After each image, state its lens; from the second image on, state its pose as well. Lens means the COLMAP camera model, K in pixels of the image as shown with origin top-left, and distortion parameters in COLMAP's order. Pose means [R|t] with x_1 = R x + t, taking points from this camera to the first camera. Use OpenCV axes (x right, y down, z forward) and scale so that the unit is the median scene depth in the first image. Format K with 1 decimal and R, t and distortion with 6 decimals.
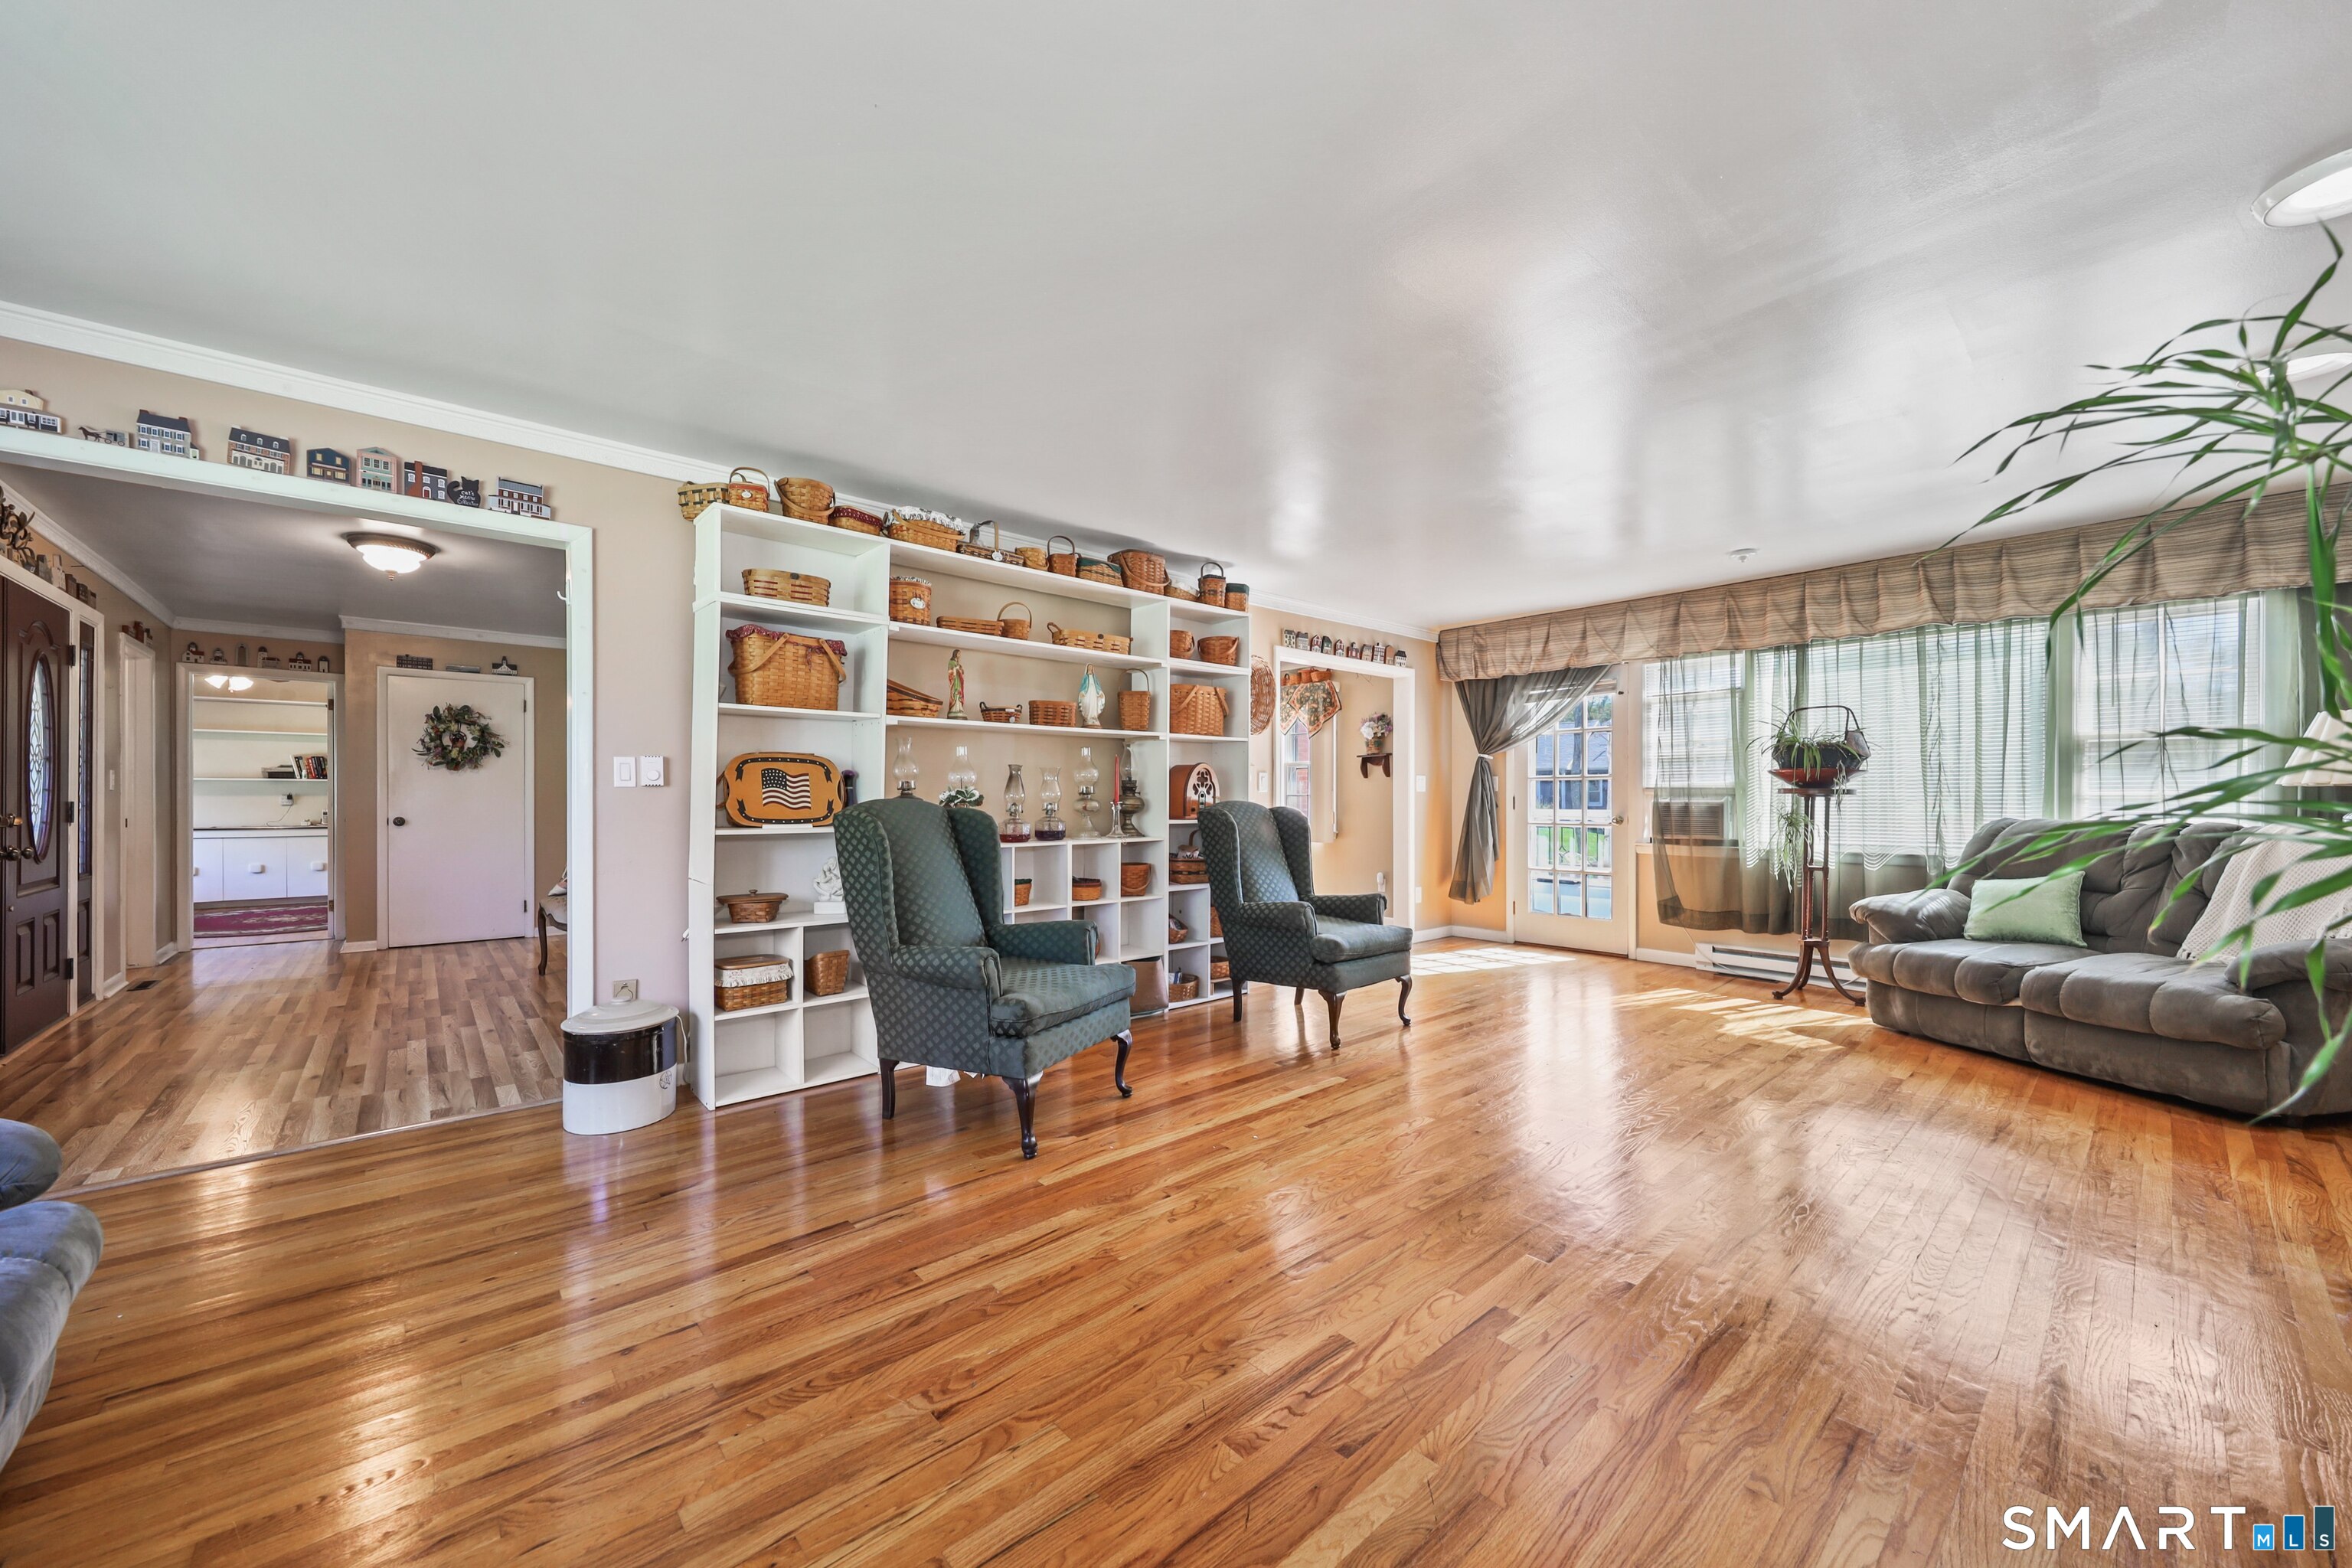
lens RADIAL K [[867.0, 0, 1176.3], [0, 867.0, 801.8], [0, 0, 1]] dist [0.023058, 0.000007]
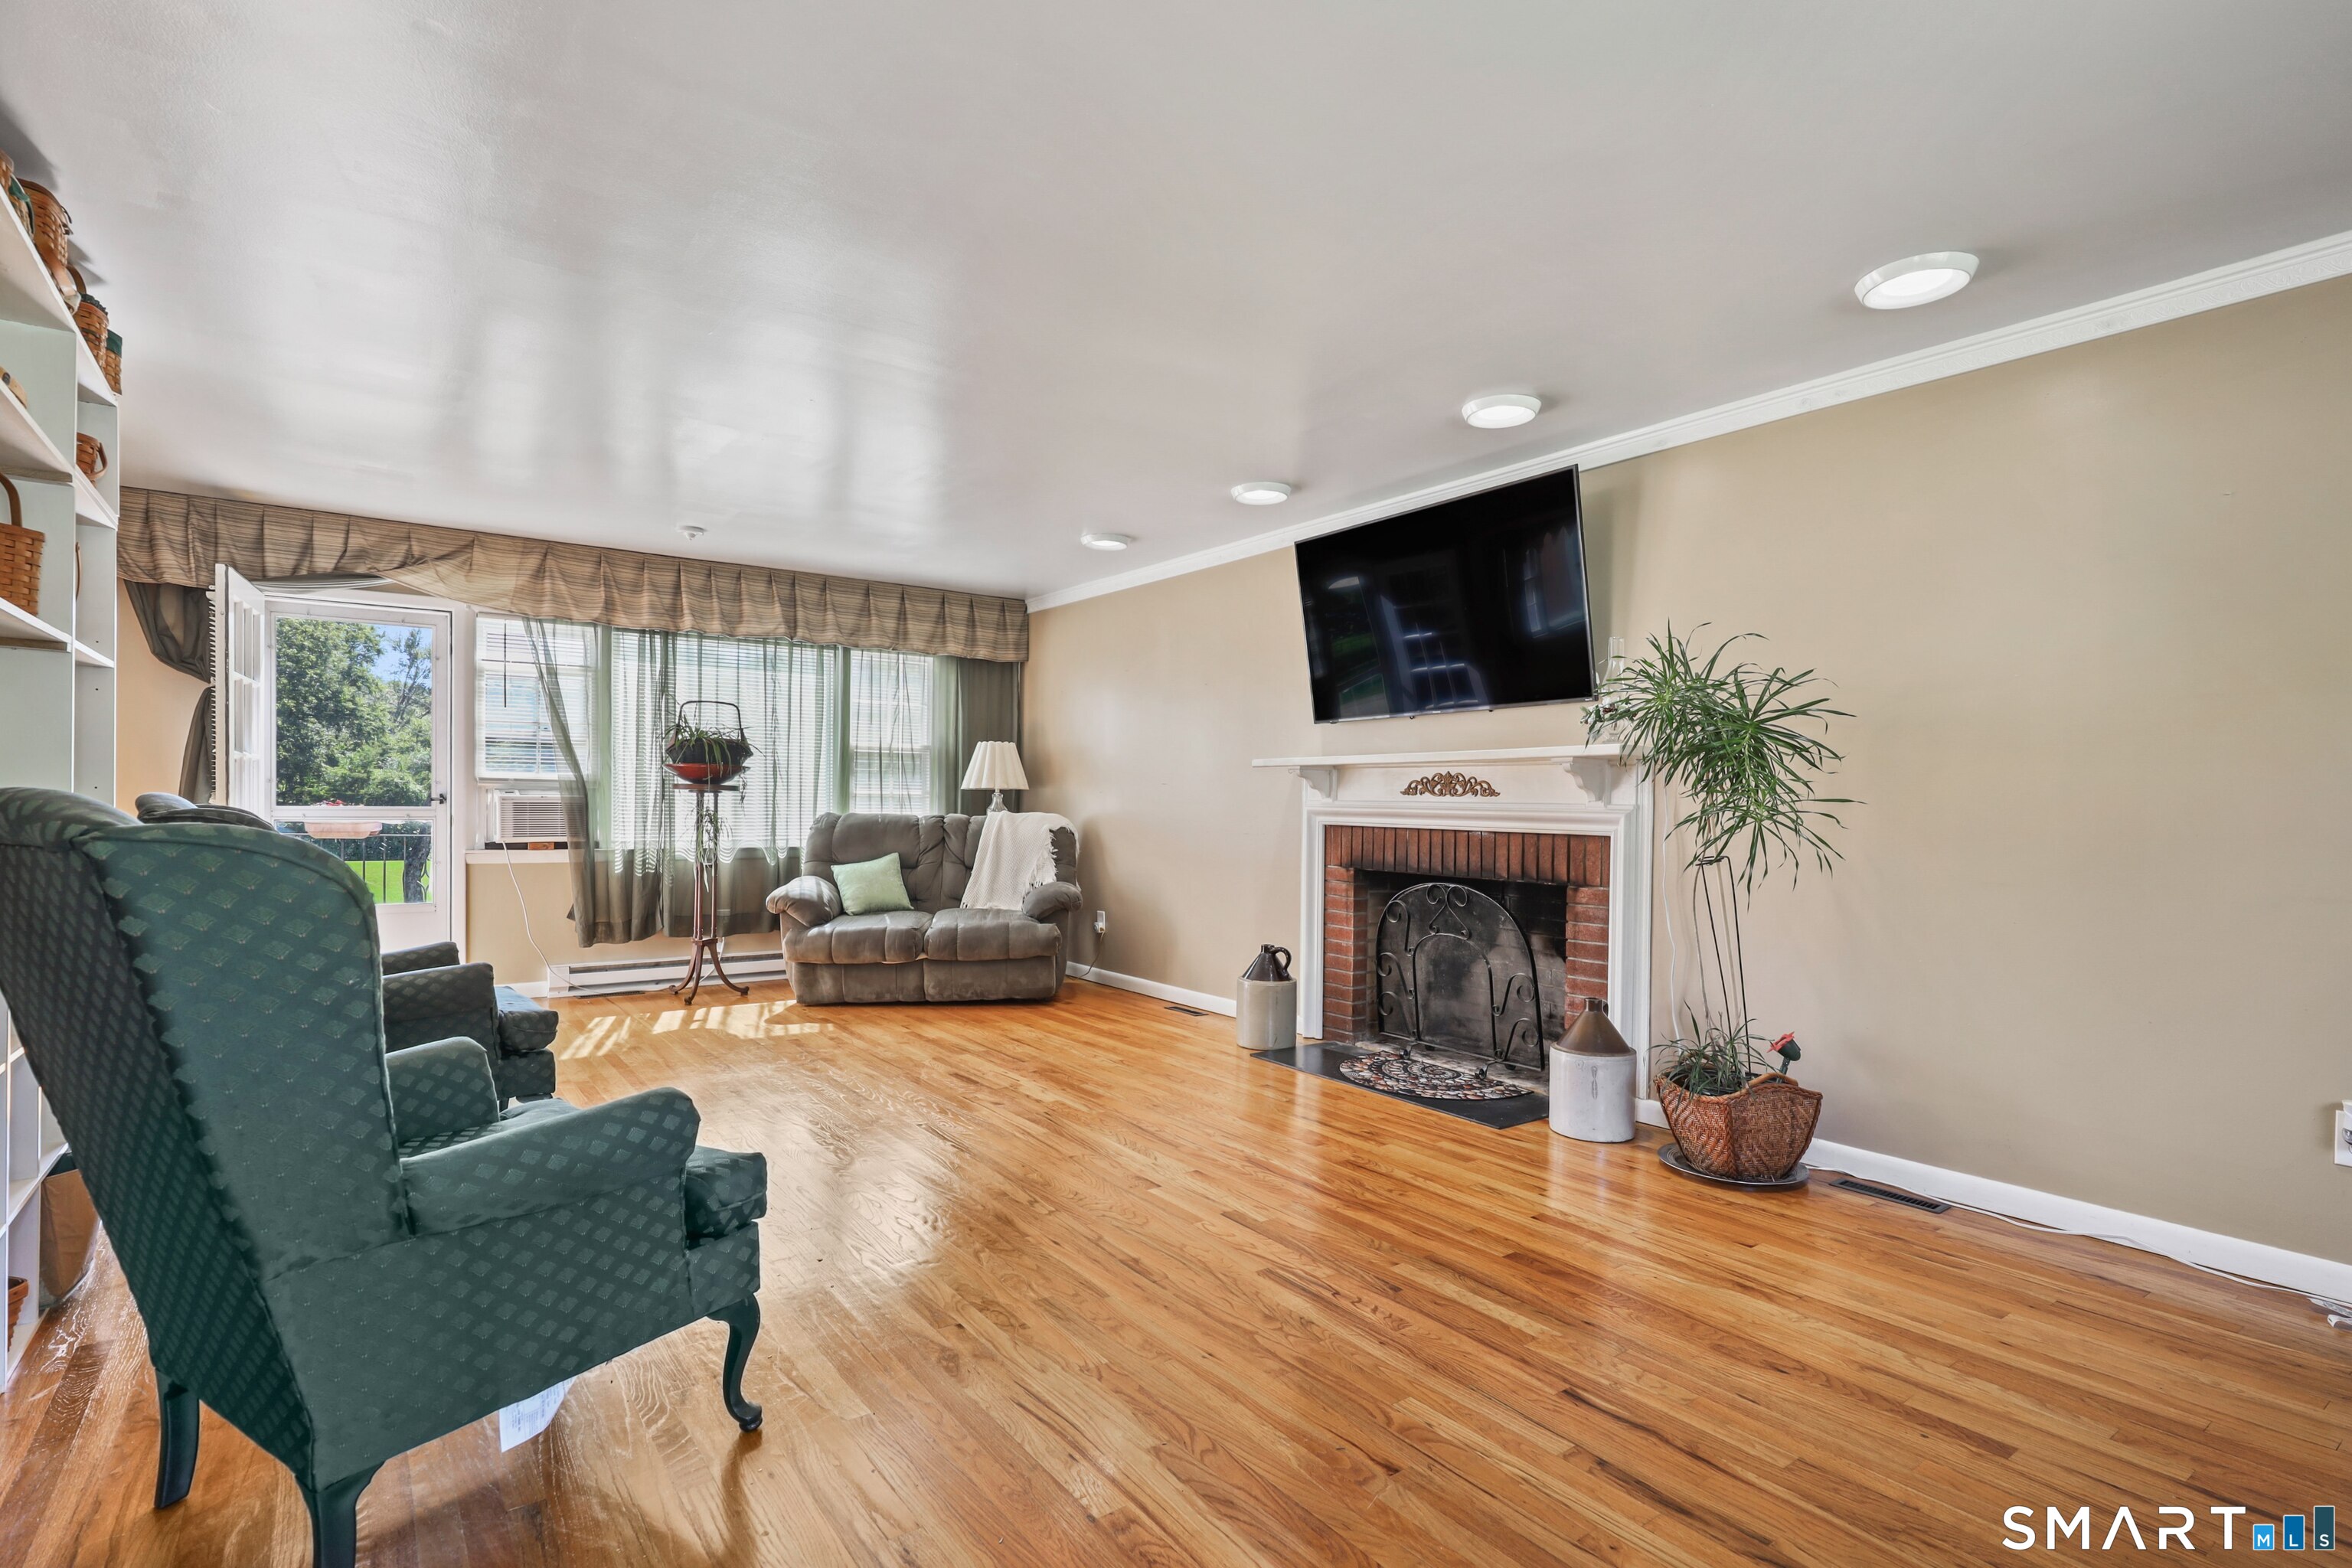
lens RADIAL K [[1126.8, 0, 1175.5], [0, 1126.8, 811.7], [0, 0, 1]] dist [-0.085527, 0.000016]
pose [[0.087629, -0.000506, 0.996153, -0.522278], [-0.003835, 0.999992, 0.000845, 0.014692], [-0.996146, -0.003894, 0.087627, 0.427404]]
